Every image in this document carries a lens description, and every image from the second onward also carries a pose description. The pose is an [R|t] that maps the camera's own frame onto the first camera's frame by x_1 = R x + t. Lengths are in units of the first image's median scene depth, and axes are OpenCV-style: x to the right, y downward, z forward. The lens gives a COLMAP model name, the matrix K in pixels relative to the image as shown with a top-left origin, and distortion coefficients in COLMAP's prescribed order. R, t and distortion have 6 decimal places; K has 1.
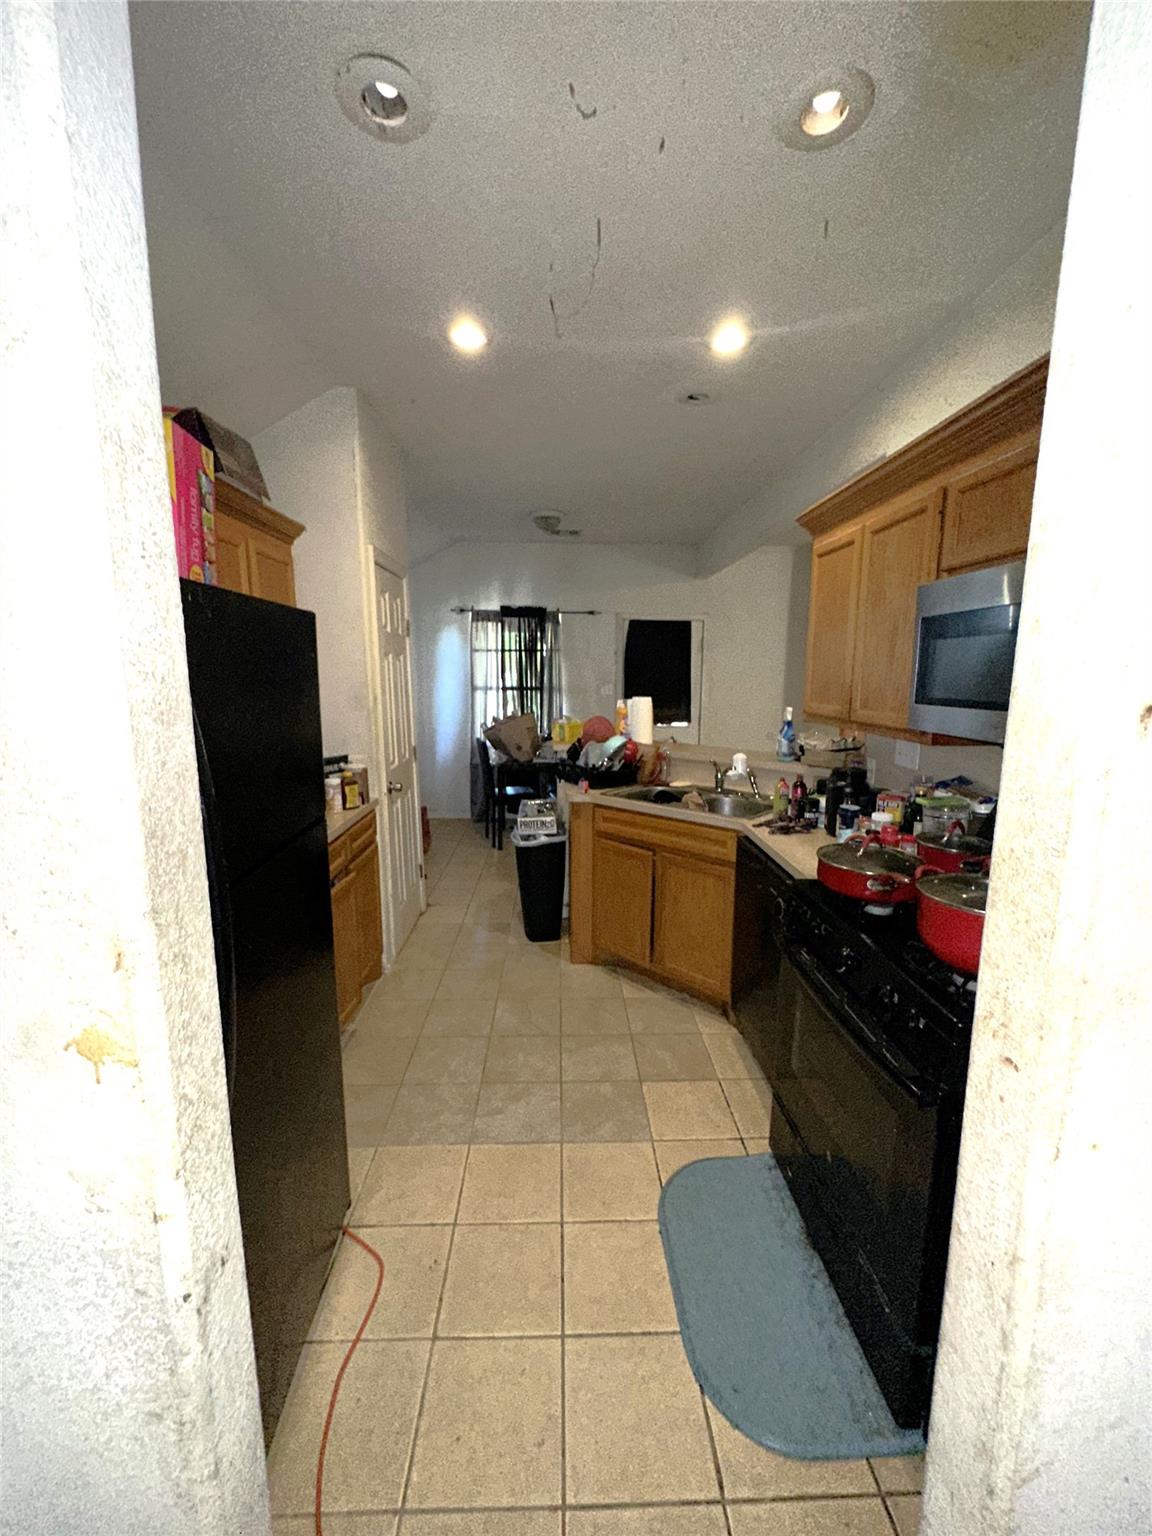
lens RADIAL K [[613.4, 0, 577.9], [0, 613.4, 772.6], [0, 0, 1]] dist [-0.003762, 0.000190]
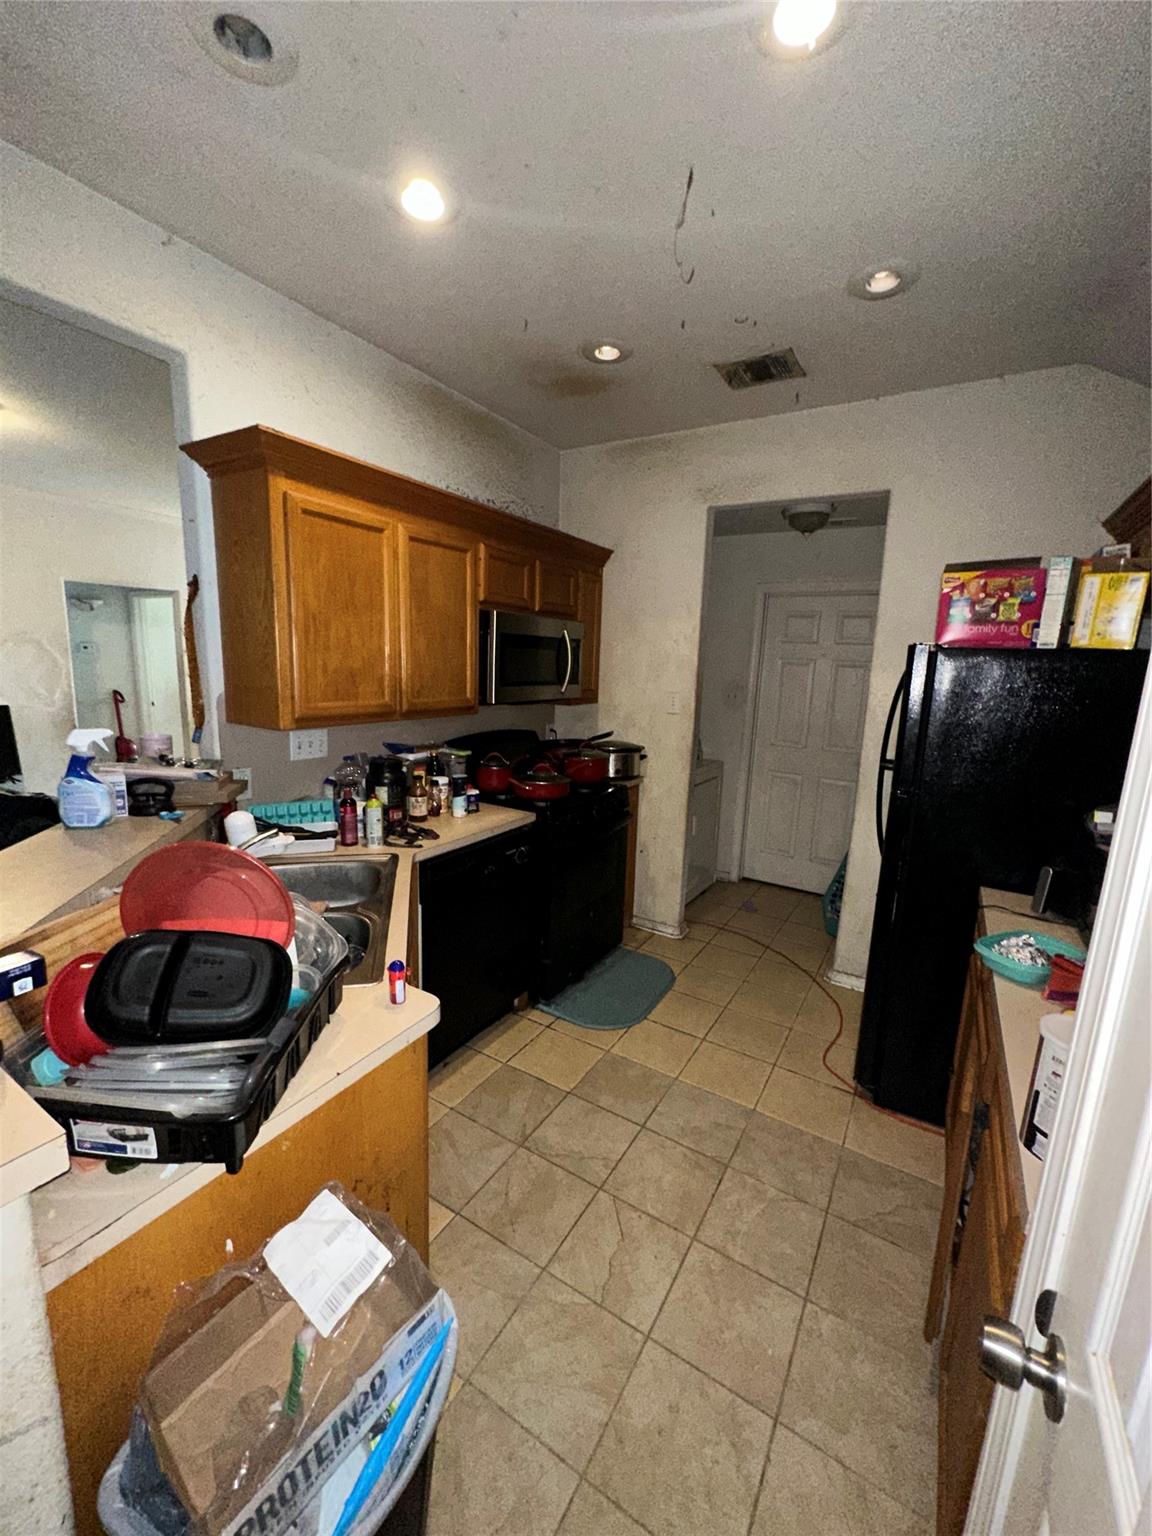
lens RADIAL K [[613.4, 0, 574.9], [0, 613.4, 771.4], [0, 0, 1]] dist [-0.003762, 0.000190]
pose [[-0.832498, -0.139062, 0.536292, -0.367426], [0.042235, 0.949241, 0.311702, -0.295670], [-0.552416, 0.282141, -0.784368, 1.649117]]
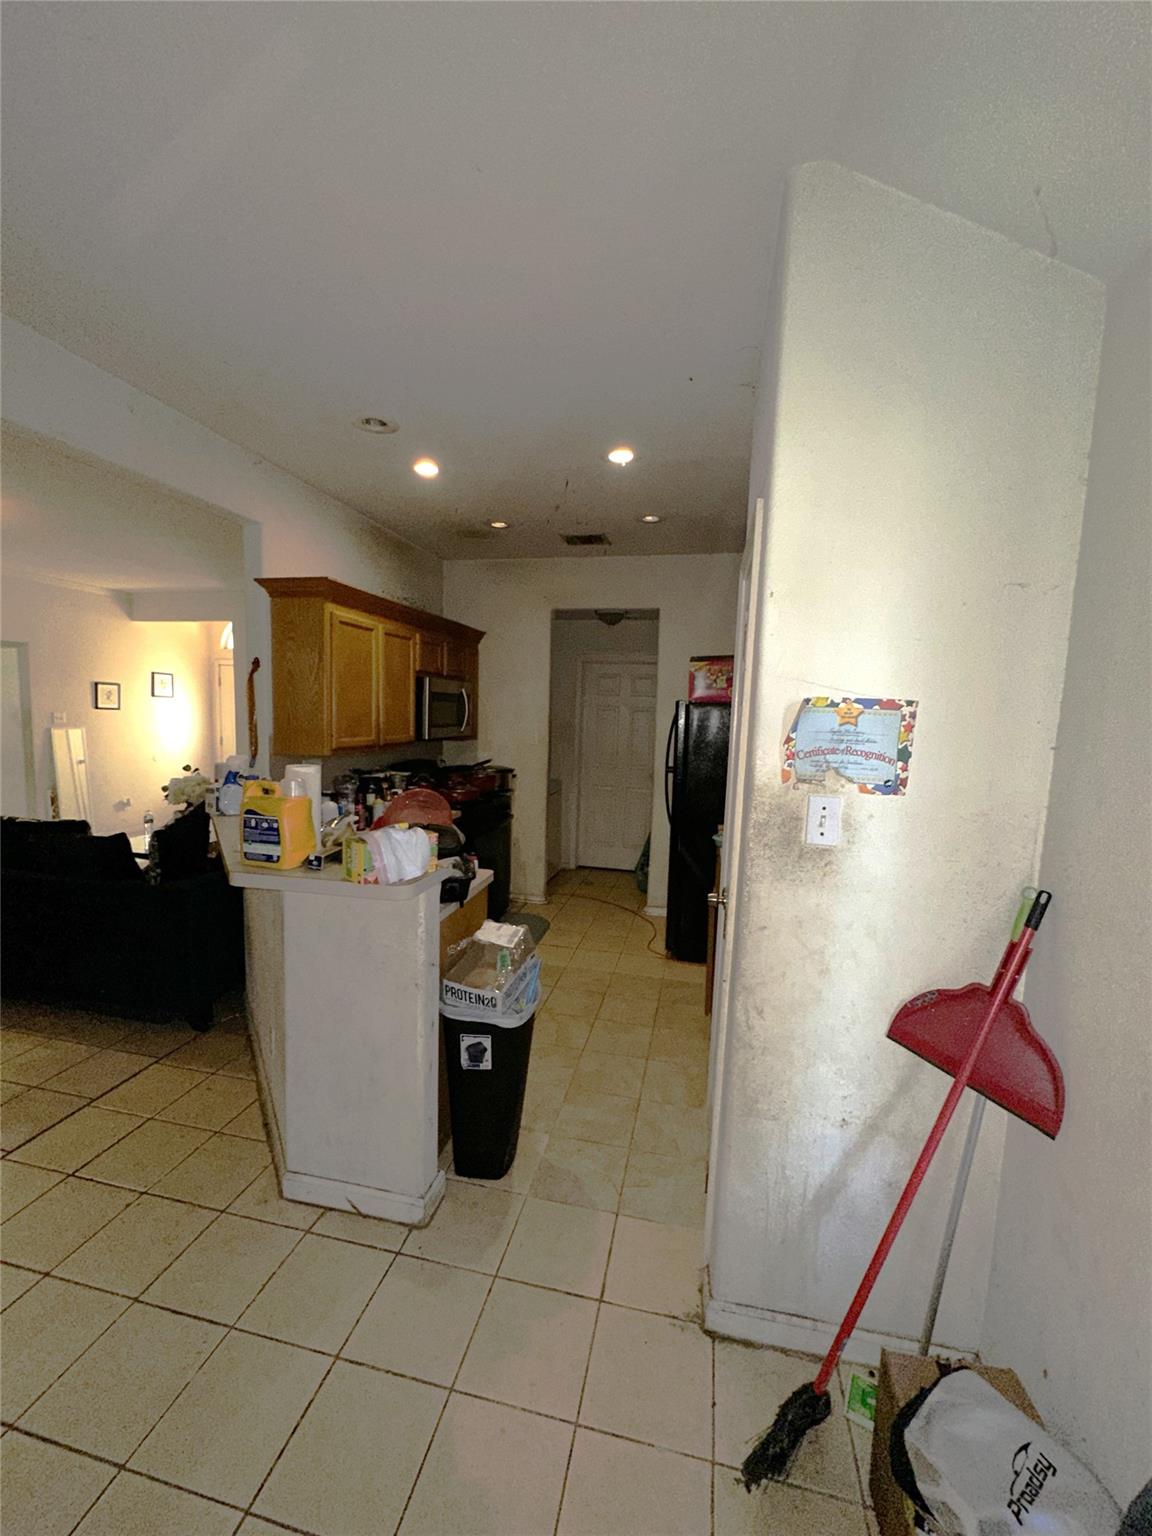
lens RADIAL K [[613.4, 0, 577.1], [0, 613.4, 771.8], [0, 0, 1]] dist [-0.003762, 0.000190]
pose [[-0.967090, -0.065241, 0.245929, -0.431923], [-0.000947, 0.967483, 0.252935, -0.409128], [-0.254433, 0.244378, -0.935704, 2.314400]]
